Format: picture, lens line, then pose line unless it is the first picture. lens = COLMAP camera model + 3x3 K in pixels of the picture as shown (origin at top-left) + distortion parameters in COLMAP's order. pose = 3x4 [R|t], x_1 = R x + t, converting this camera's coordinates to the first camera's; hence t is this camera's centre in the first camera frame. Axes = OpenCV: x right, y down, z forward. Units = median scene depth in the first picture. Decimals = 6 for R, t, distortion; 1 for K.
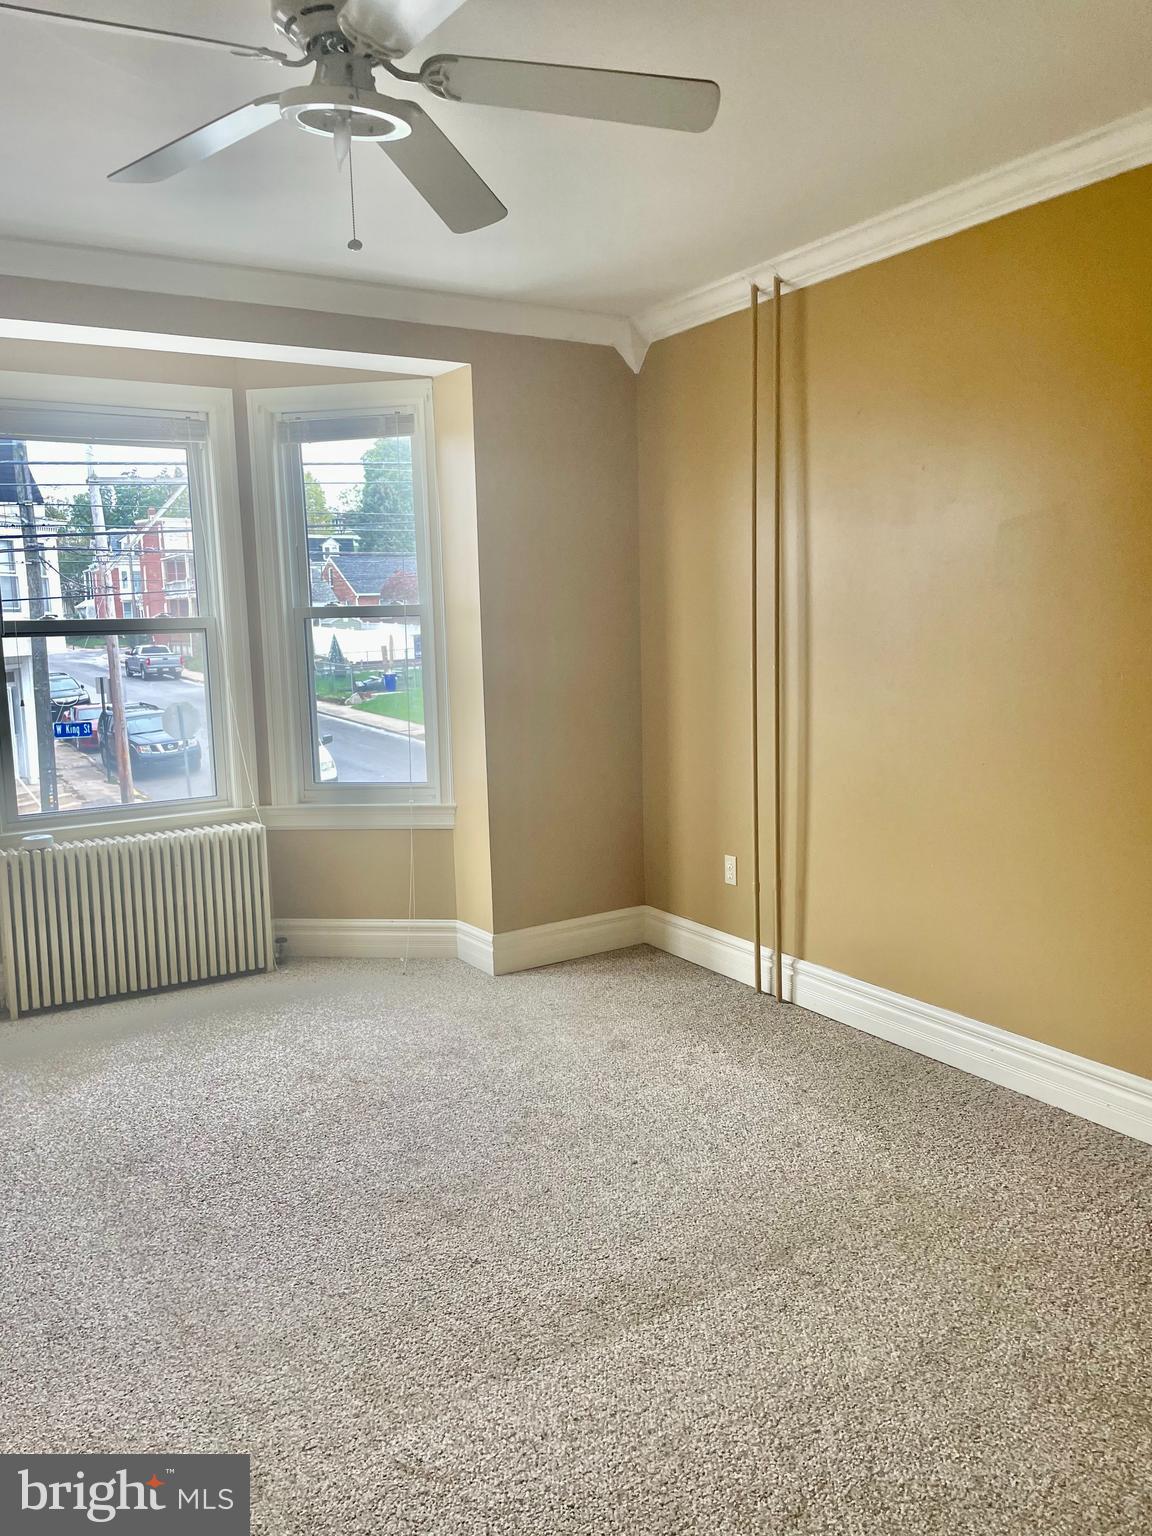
lens RADIAL K [[1161.8, 0, 576.0], [0, 1161.8, 768.0], [0, 0, 1]] dist [0.094997, -0.134154]
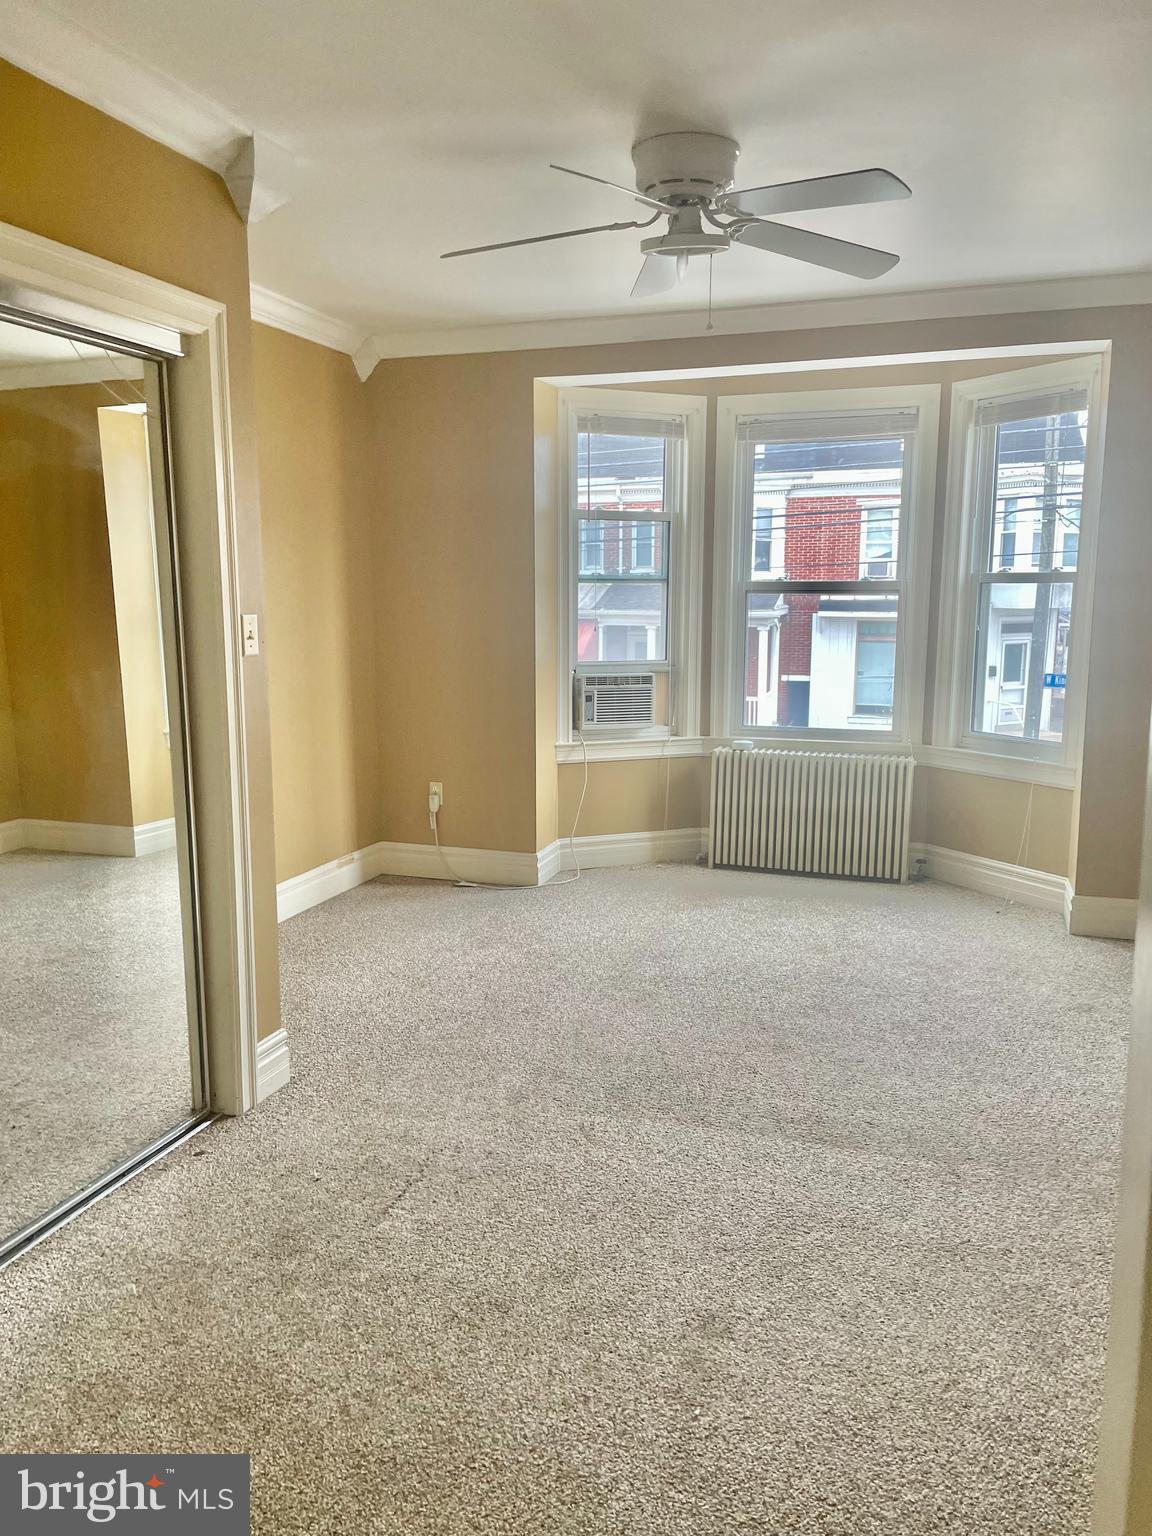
lens RADIAL K [[1161.8, 0, 576.0], [0, 1161.8, 768.0], [0, 0, 1]] dist [0.094997, -0.134154]
pose [[0.640372, 0.149110, -0.753452, 0.445653], [-0.119107, 0.988386, 0.094373, -0.014981], [0.758773, 0.029308, 0.650695, -0.020441]]
